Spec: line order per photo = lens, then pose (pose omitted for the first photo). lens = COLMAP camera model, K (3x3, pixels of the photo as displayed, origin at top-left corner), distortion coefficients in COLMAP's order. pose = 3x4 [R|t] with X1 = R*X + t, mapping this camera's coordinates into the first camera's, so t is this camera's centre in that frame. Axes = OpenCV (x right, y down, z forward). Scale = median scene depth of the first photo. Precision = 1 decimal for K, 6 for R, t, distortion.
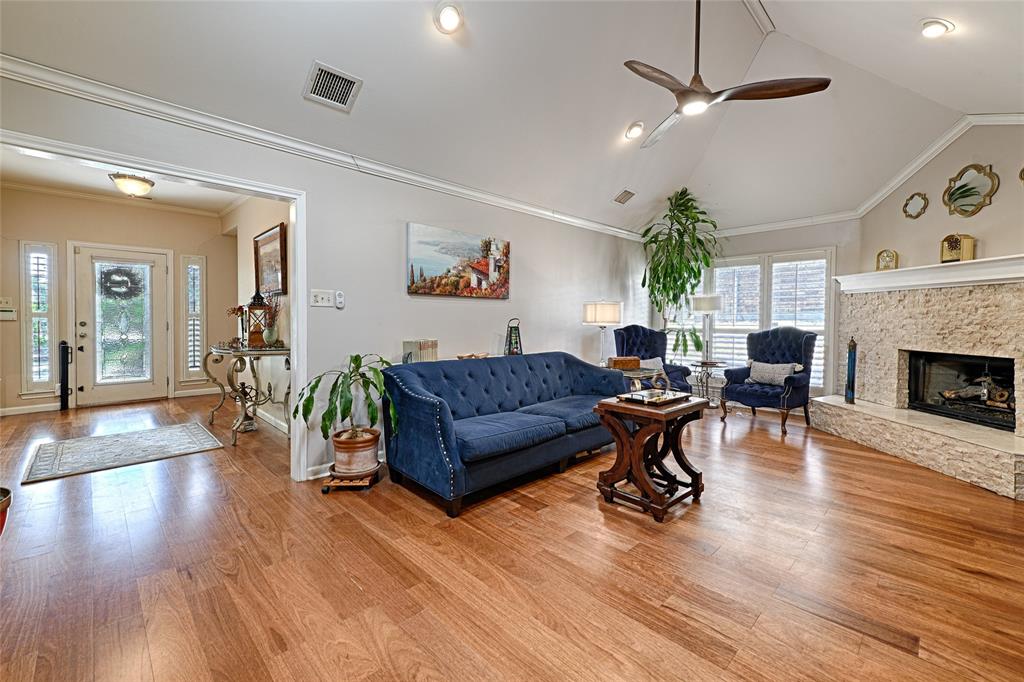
lens RADIAL K [[429.3, 0, 513.3], [0, 429.3, 329.4], [0, 0, 1]] dist [0.002246, 0.000008]
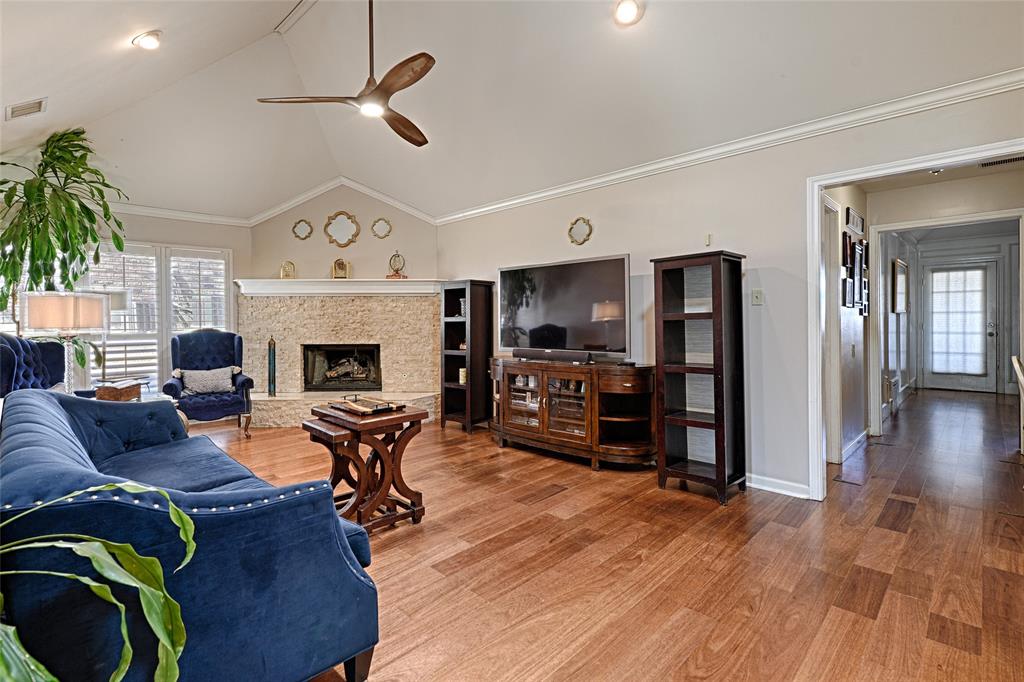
lens RADIAL K [[435.2, 0, 511.4], [0, 435.2, 318.2], [0, 0, 1]] dist [0.001458, 0.000120]
pose [[0.017443, -0.002188, 0.999845, -0.323877], [0.032273, 0.999478, 0.001624, -0.010332], [-0.999327, 0.032240, 0.017504, 0.368344]]
